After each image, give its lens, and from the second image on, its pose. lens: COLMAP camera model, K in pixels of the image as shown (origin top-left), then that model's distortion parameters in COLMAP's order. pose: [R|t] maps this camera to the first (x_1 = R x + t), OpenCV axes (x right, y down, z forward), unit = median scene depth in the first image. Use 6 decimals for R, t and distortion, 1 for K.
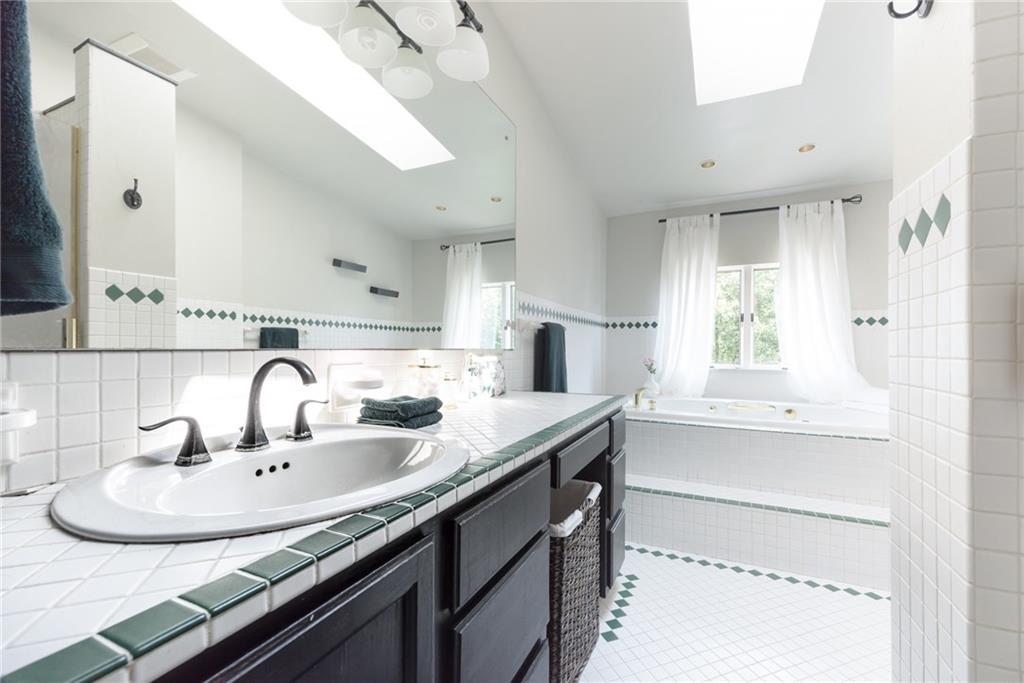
lens RADIAL K [[435.8, 0, 527.4], [0, 435.8, 345.5], [0, 0, 1]] dist [0.001002, -0.000058]
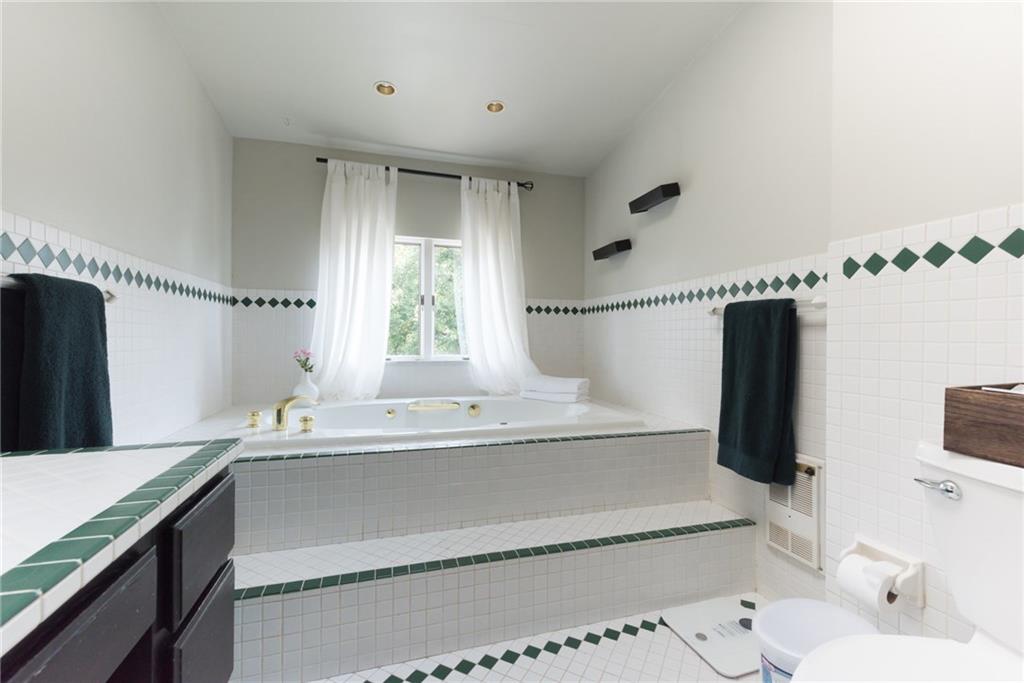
lens RADIAL K [[435.8, 0, 527.4], [0, 435.8, 345.5], [0, 0, 1]] dist [0.001002, -0.000058]
pose [[0.742902, -0.013812, 0.669257, 0.077425], [-0.005616, 0.999623, 0.026864, 0.000533], [-0.669376, -0.023716, 0.742545, 0.236124]]
